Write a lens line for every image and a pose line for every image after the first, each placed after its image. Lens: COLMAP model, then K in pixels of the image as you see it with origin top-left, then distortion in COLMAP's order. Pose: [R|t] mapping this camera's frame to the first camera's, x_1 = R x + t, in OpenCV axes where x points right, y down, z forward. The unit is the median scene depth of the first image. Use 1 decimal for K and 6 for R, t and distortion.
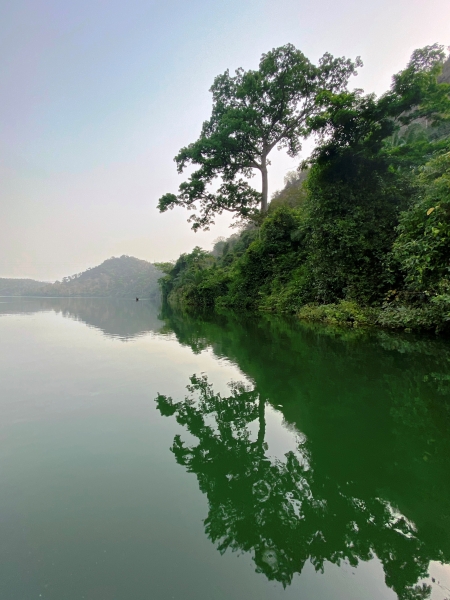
lens RADIAL K [[264.9, 0, 229.2], [0, 264.9, 299.0], [0, 0, 1]] dist [0.001165, -0.000248]
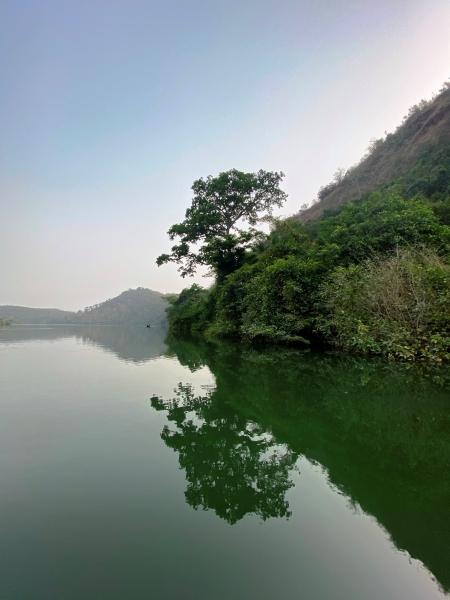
lens RADIAL K [[242.5, 0, 225.0], [0, 242.5, 300.0], [0, 0, 1]] dist [0.022219, -0.000026]
pose [[0.999255, -0.007228, -0.037910, 0.140396], [0.003178, 0.994380, -0.105822, 0.002436], [0.038461, 0.105623, 0.993662, -0.267894]]
